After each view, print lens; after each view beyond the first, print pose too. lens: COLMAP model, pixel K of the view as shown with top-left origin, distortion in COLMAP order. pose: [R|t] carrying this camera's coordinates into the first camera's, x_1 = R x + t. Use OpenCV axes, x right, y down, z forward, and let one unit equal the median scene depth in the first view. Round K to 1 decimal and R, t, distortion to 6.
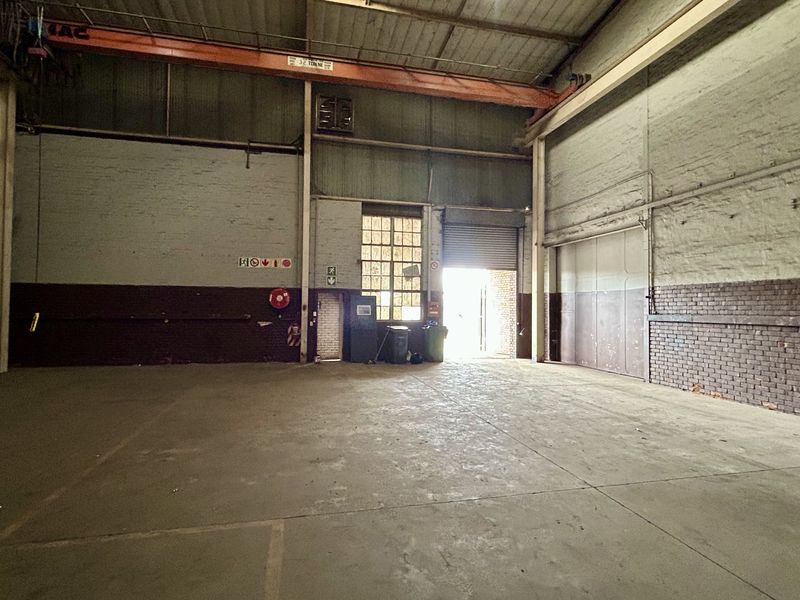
lens RADIAL K [[426.0, 0, 401.7], [0, 426.0, 295.4], [0, 0, 1]] dist [0.004865, -0.005249]
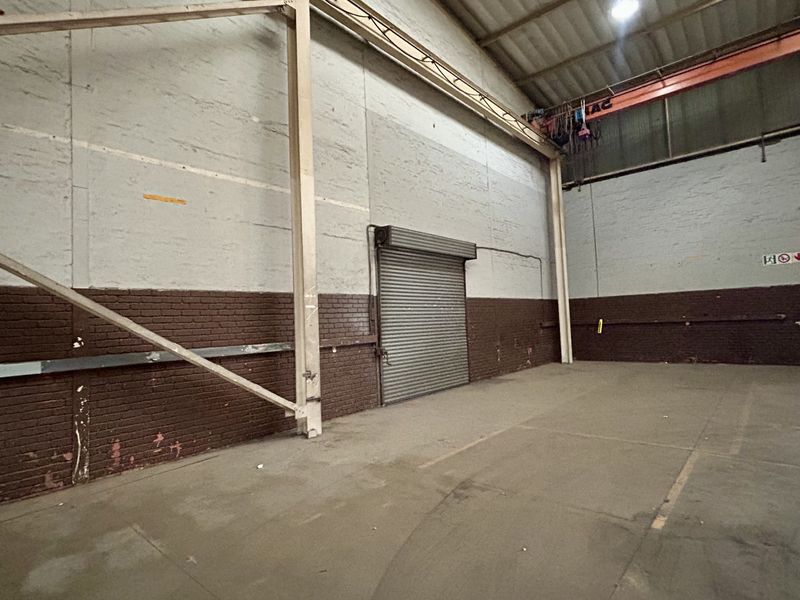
lens RADIAL K [[426.0, 0, 402.4], [0, 426.0, 297.1], [0, 0, 1]] dist [0.004865, -0.005249]
pose [[0.582094, -0.079464, -0.809229, -0.080170], [0.072749, 0.996312, -0.045505, -0.010724], [0.809861, -0.032383, 0.585728, -0.222301]]
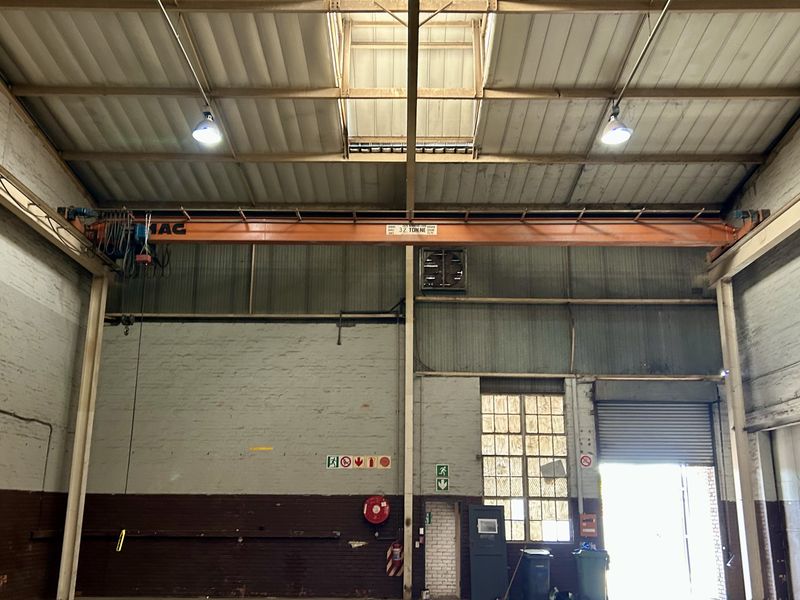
lens RADIAL K [[803.0, 0, 397.0], [0, 803.0, 303.9], [0, 0, 1]] dist [0.038099, 0.000000]
pose [[0.970693, -0.060547, -0.232572, 0.107124], [0.006724, 0.974207, -0.225555, -0.025855], [0.240230, 0.217380, 0.946063, -0.434727]]
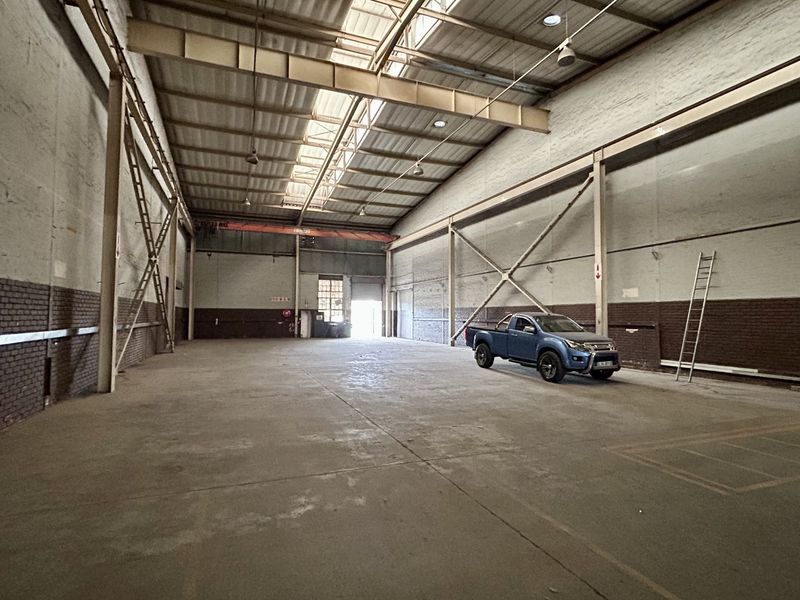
lens RADIAL K [[426.0, 0, 401.0], [0, 426.0, 300.4], [0, 0, 1]] dist [0.004865, -0.005249]
pose [[0.988922, -0.002322, 0.148418, 0.015653], [0.003681, 0.999954, -0.008885, -0.043718], [-0.148390, 0.009333, 0.988885, -1.620722]]
